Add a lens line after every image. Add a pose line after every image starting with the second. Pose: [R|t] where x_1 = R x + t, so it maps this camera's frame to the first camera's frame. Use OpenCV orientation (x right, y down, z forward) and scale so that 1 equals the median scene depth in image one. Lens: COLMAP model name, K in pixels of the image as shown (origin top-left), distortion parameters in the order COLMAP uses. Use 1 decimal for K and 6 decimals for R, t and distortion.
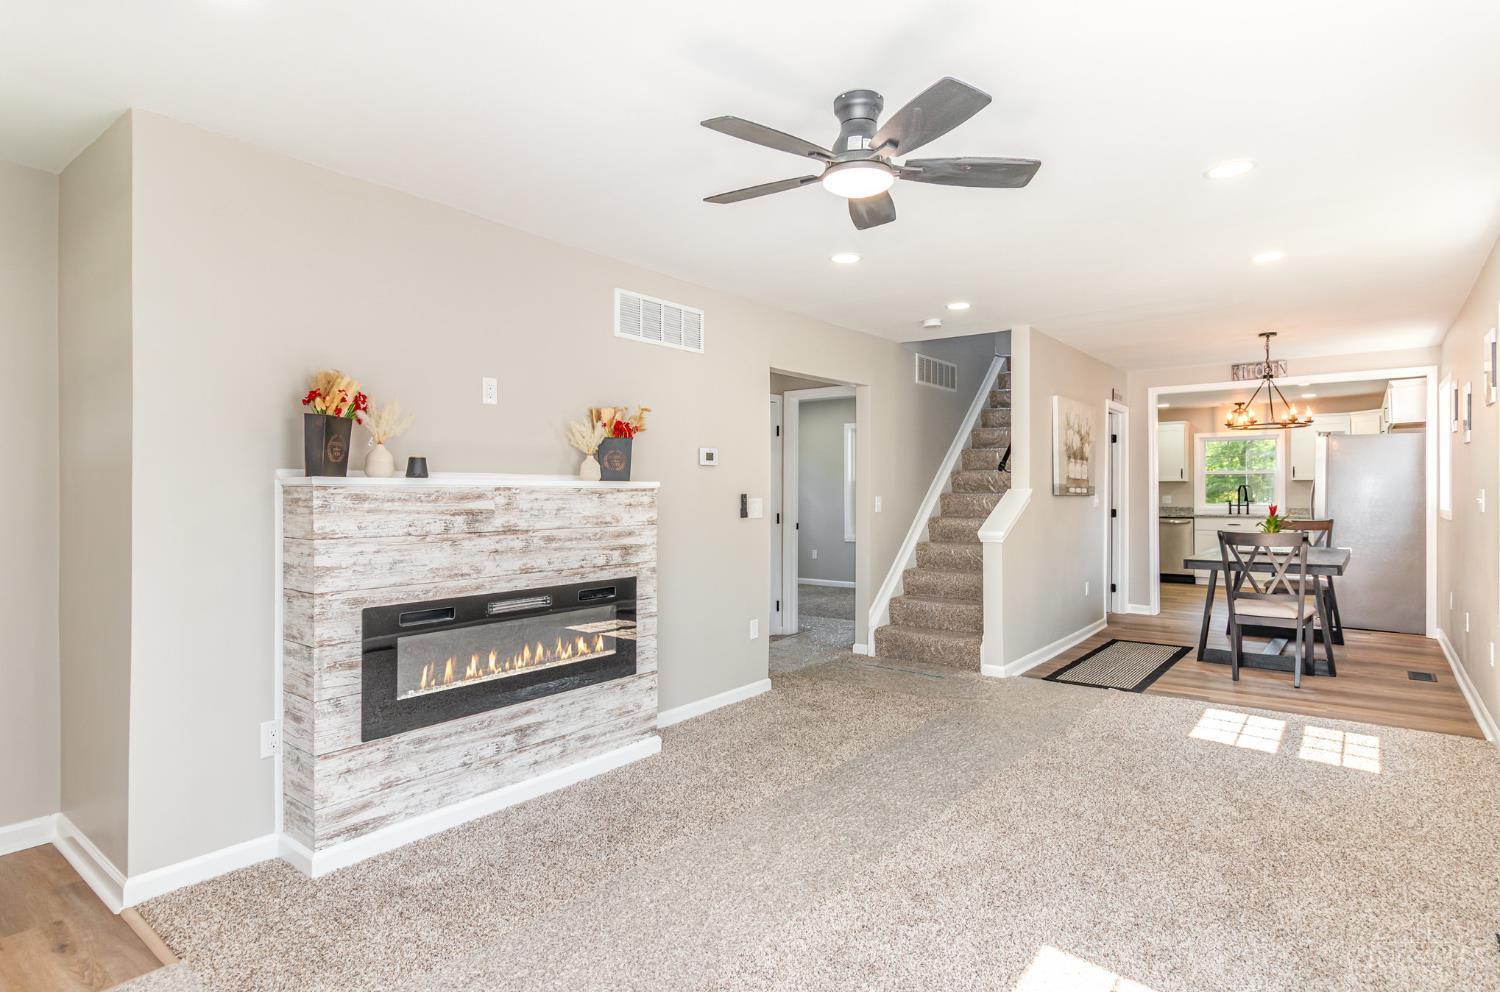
lens RADIAL K [[787.9, 0, 748.3], [0, 787.9, 484.8], [0, 0, 1]] dist [-0.002328, -0.000110]
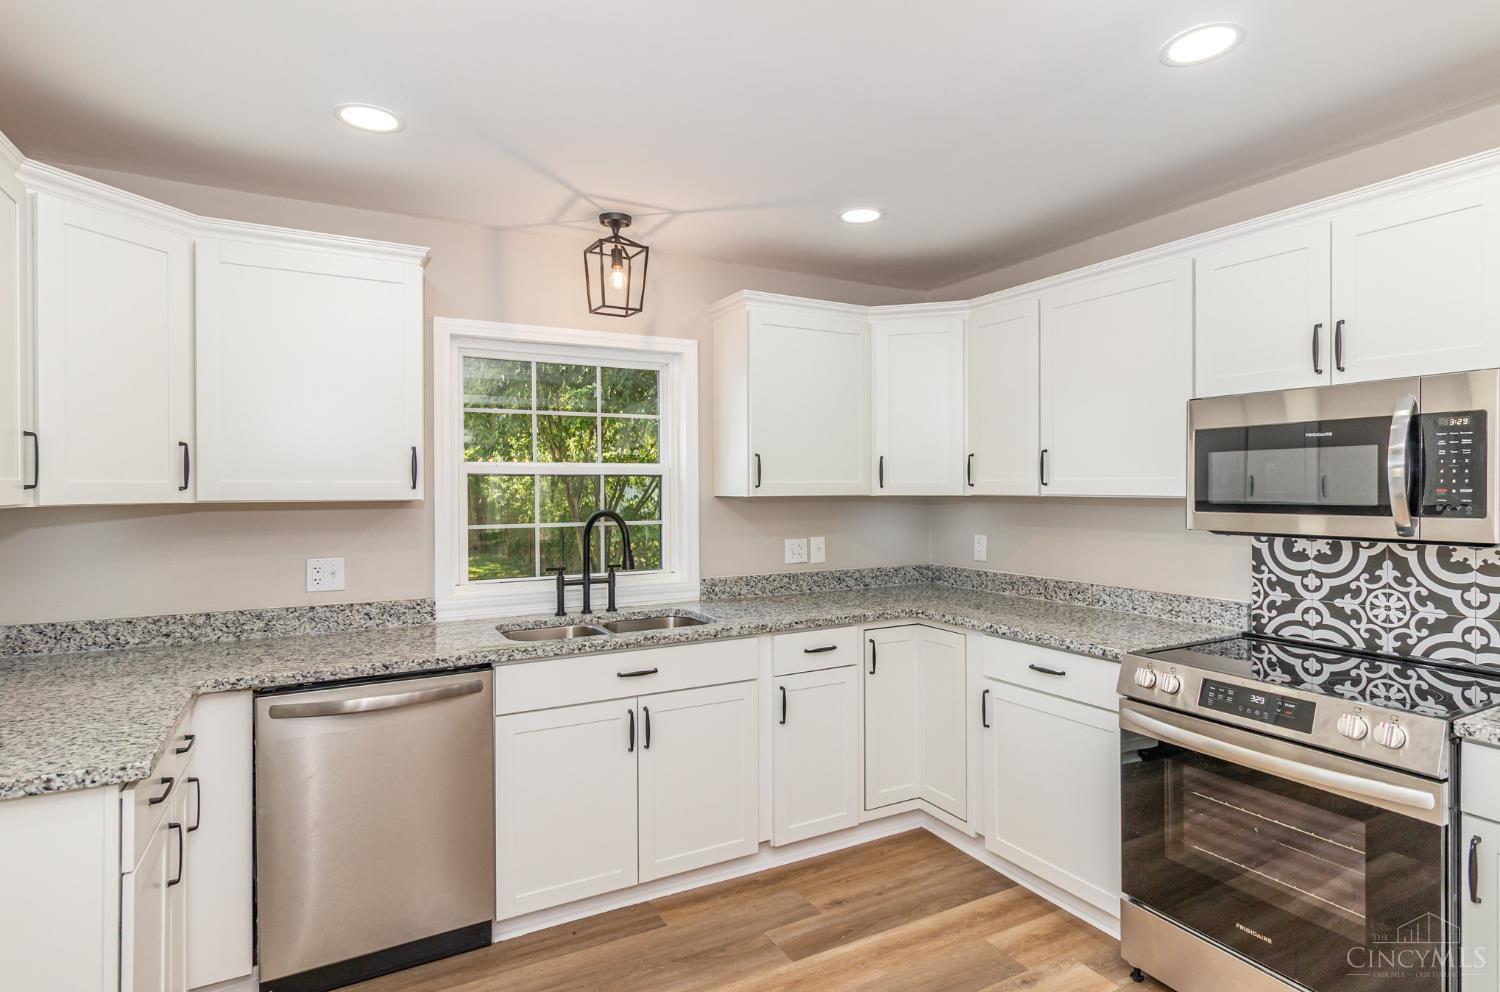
lens RADIAL K [[787.9, 0, 748.3], [0, 787.9, 484.8], [0, 0, 1]] dist [-0.002328, -0.000110]
pose [[0.397604, 0.002565, 0.917554, 0.379721], [-0.002536, 0.999995, -0.001697, -0.009004], [-0.917554, -0.001653, 0.397609, 0.823961]]
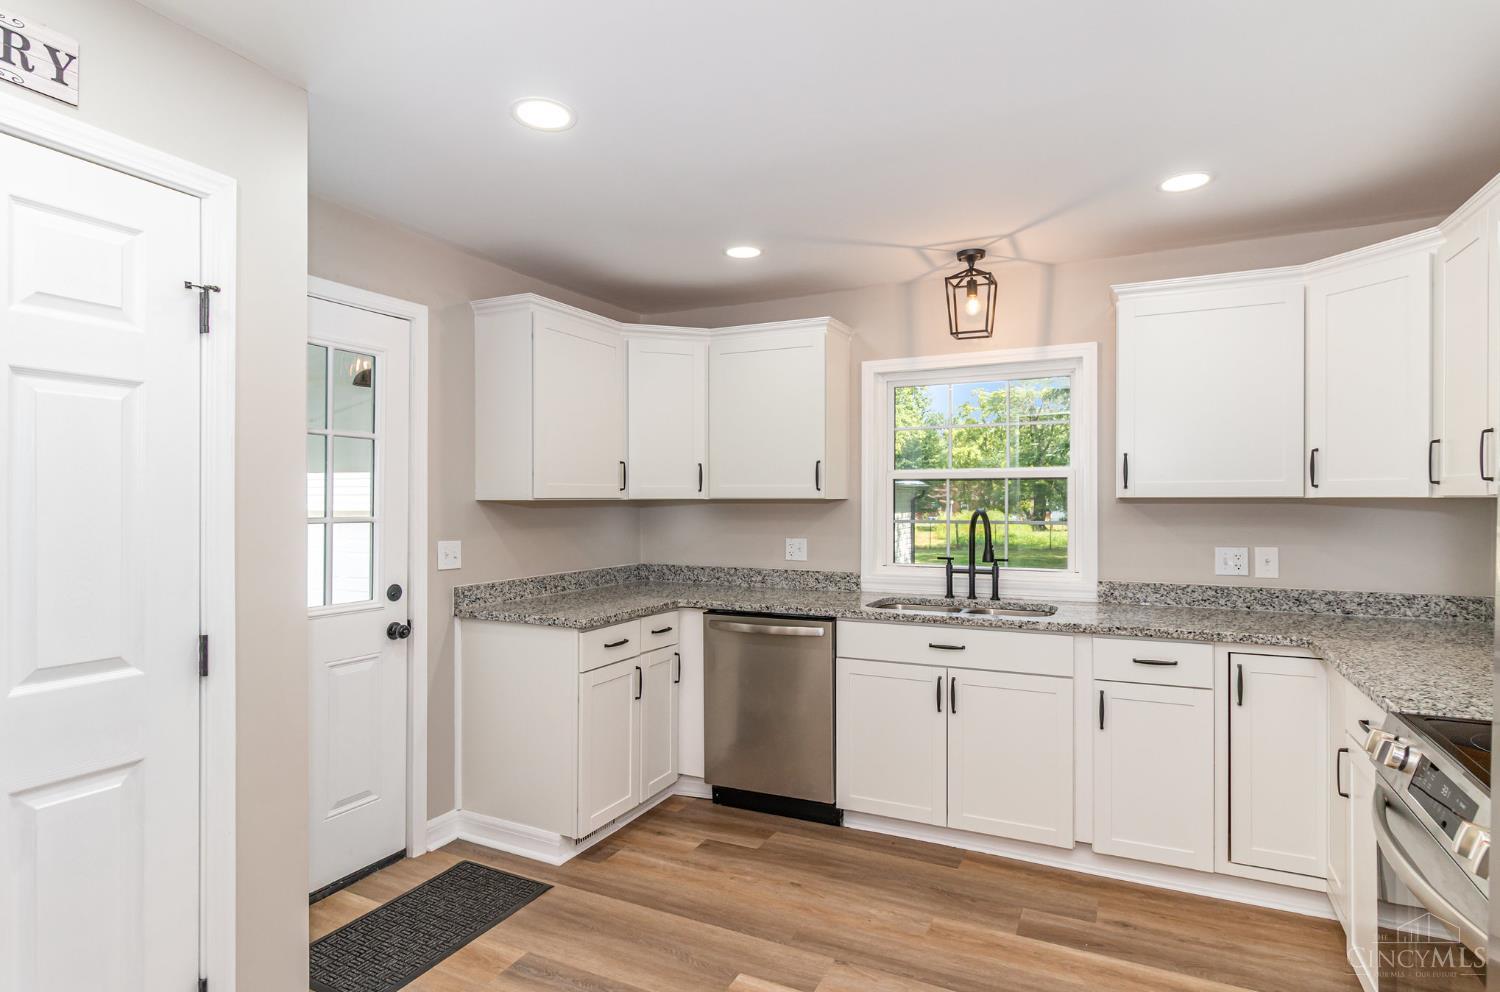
lens RADIAL K [[775.2, 0, 750.0], [0, 775.2, 496.0], [0, 0, 1]] dist [-0.002106, -0.000272]
pose [[0.978816, -0.000129, 0.204744, 0.461242], [-0.000451, 0.999996, 0.002785, -0.006510], [-0.204743, -0.002819, 0.978812, 0.694689]]
